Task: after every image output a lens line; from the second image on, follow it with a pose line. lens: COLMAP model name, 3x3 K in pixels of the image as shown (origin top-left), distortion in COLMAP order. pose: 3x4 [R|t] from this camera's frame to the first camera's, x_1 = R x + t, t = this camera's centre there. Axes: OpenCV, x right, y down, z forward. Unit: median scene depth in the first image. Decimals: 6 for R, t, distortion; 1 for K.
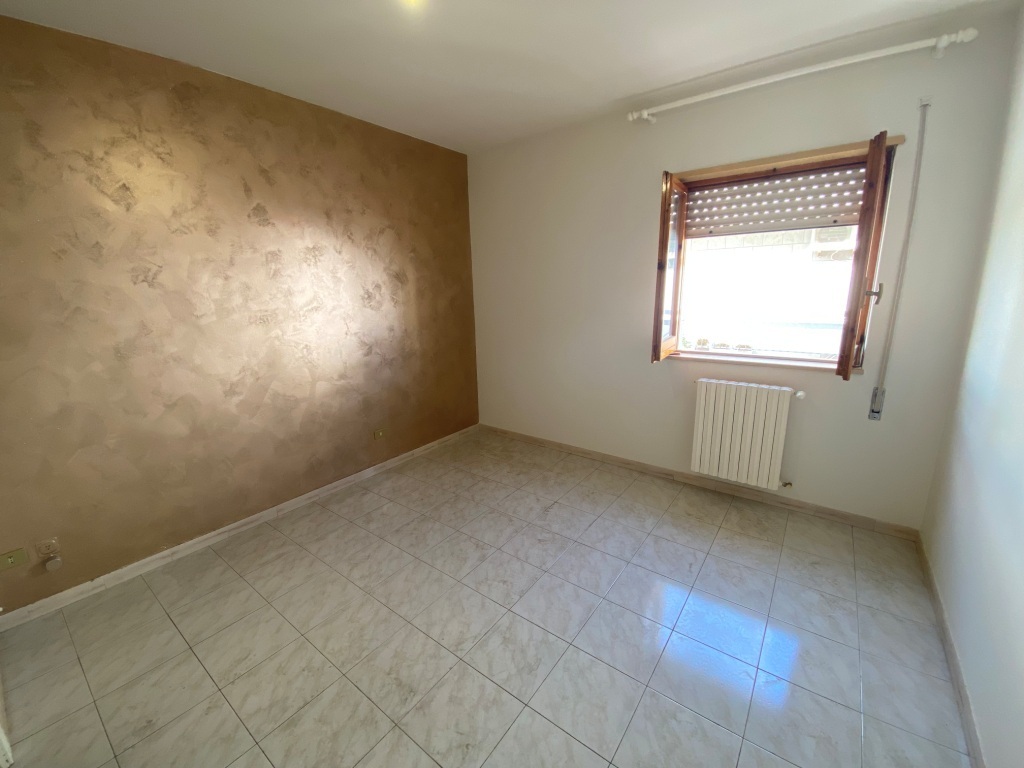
lens RADIAL K [[413.1, 0, 508.6], [0, 413.1, 385.7], [0, 0, 1]] dist [0.017163, -0.017525]
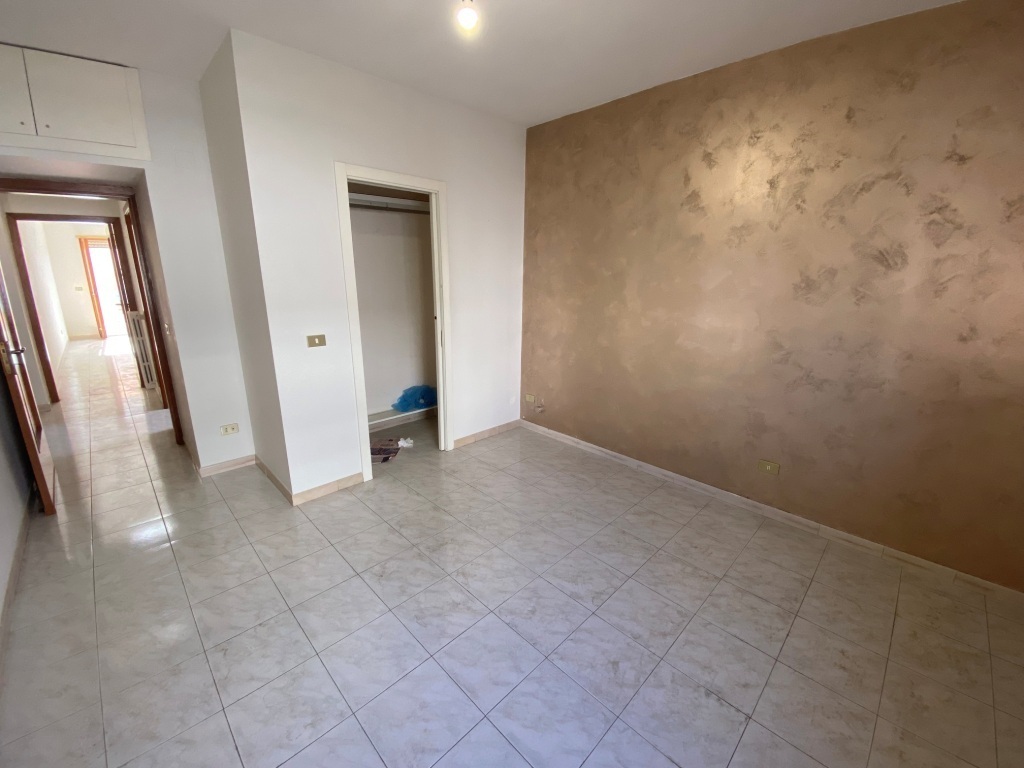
lens RADIAL K [[422.6, 0, 511.1], [0, 422.6, 381.4], [0, 0, 1]] dist [0.031991, -0.025293]
pose [[-0.150614, 0.269327, -0.951198, 0.616998], [-0.235853, 0.924601, 0.299142, -0.203212], [0.960046, 0.269398, -0.075737, 0.758659]]
